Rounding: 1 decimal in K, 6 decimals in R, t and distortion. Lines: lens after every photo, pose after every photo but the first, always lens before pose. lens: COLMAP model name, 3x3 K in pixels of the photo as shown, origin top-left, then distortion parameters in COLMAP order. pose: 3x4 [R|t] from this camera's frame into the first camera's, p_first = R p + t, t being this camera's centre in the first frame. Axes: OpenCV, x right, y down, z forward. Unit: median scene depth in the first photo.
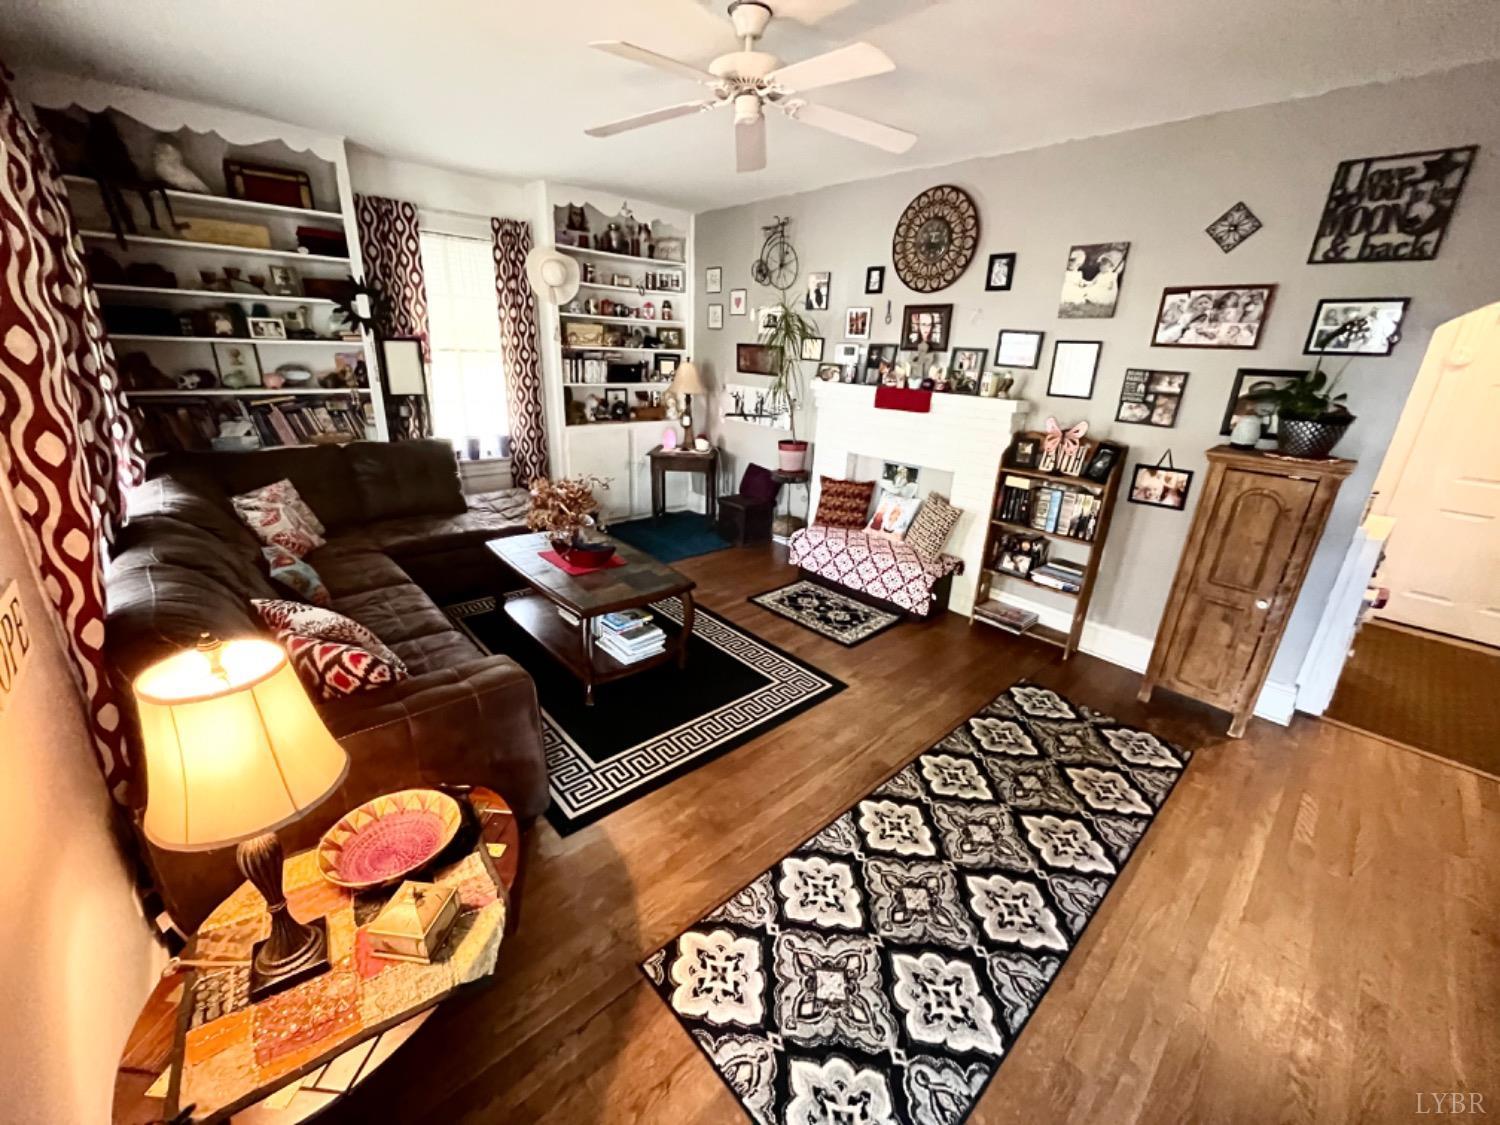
lens RADIAL K [[606.1, 0, 752.3], [0, 606.1, 556.8], [0, 0, 1]] dist [-0.001266, 0.000375]
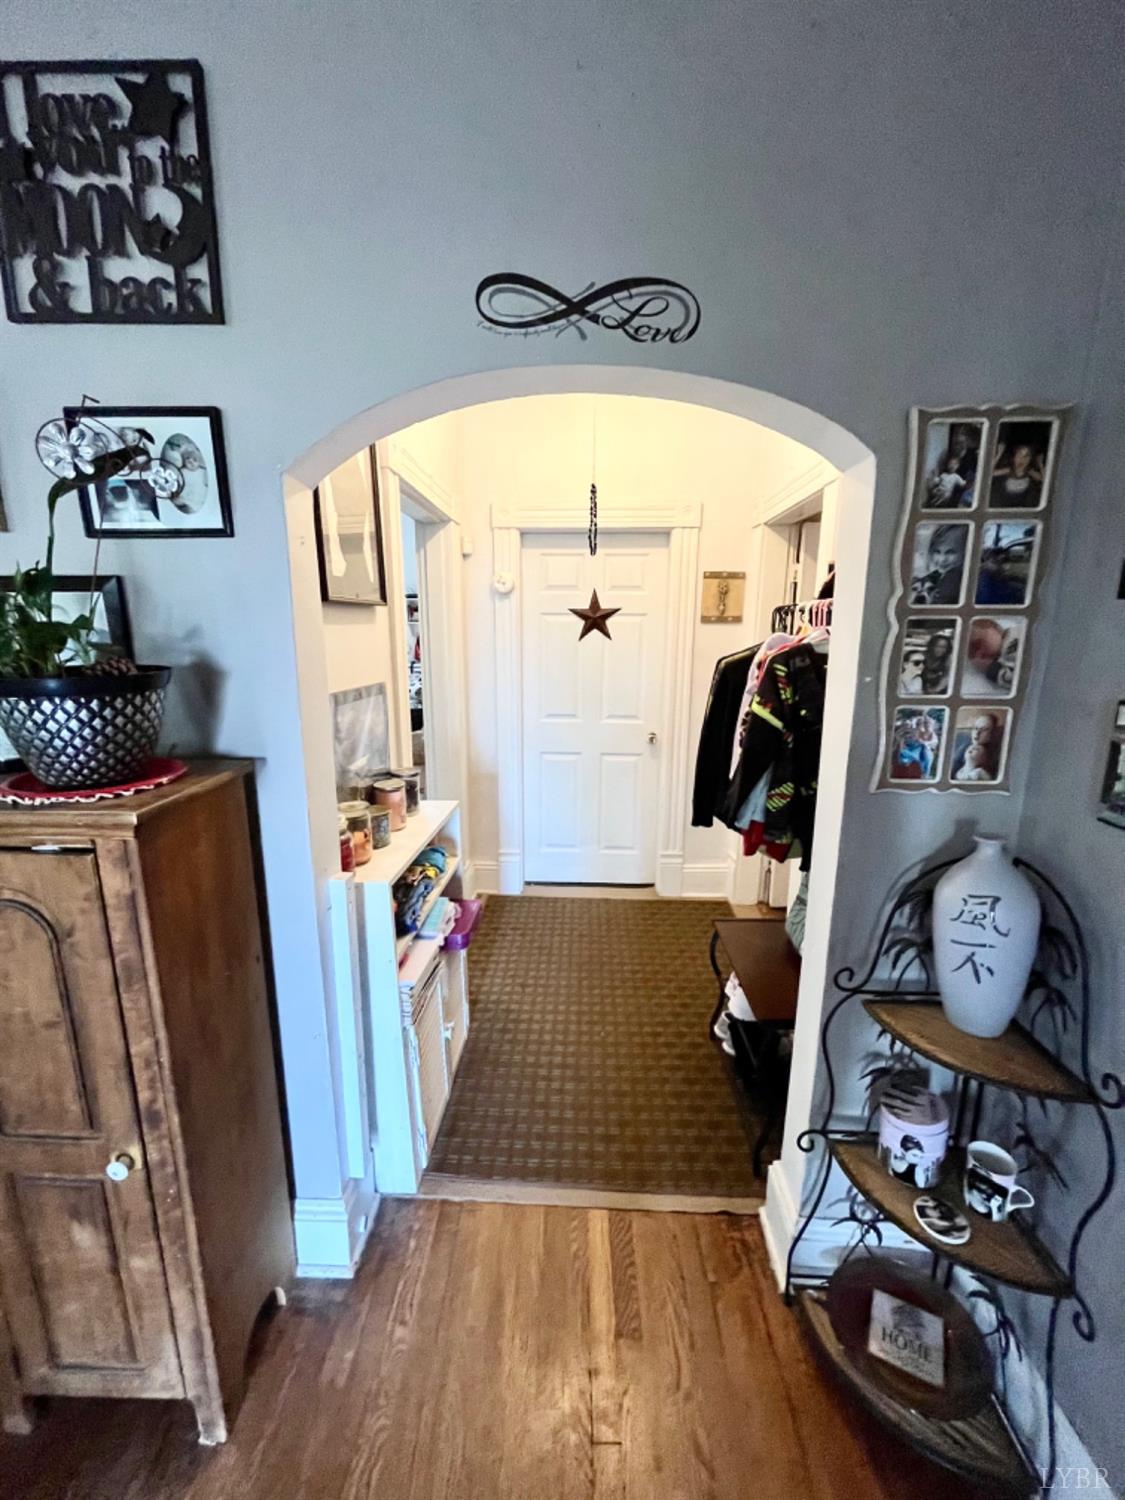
lens RADIAL K [[602.4, 0, 564.7], [0, 602.4, 750.6], [0, 0, 1]] dist [-0.004013, 0.000277]
pose [[0.698235, -0.183104, 0.692056, 0.868346], [0.257599, 0.966243, -0.004251, -0.107085], [-0.667915, 0.181241, 0.721831, 0.523588]]
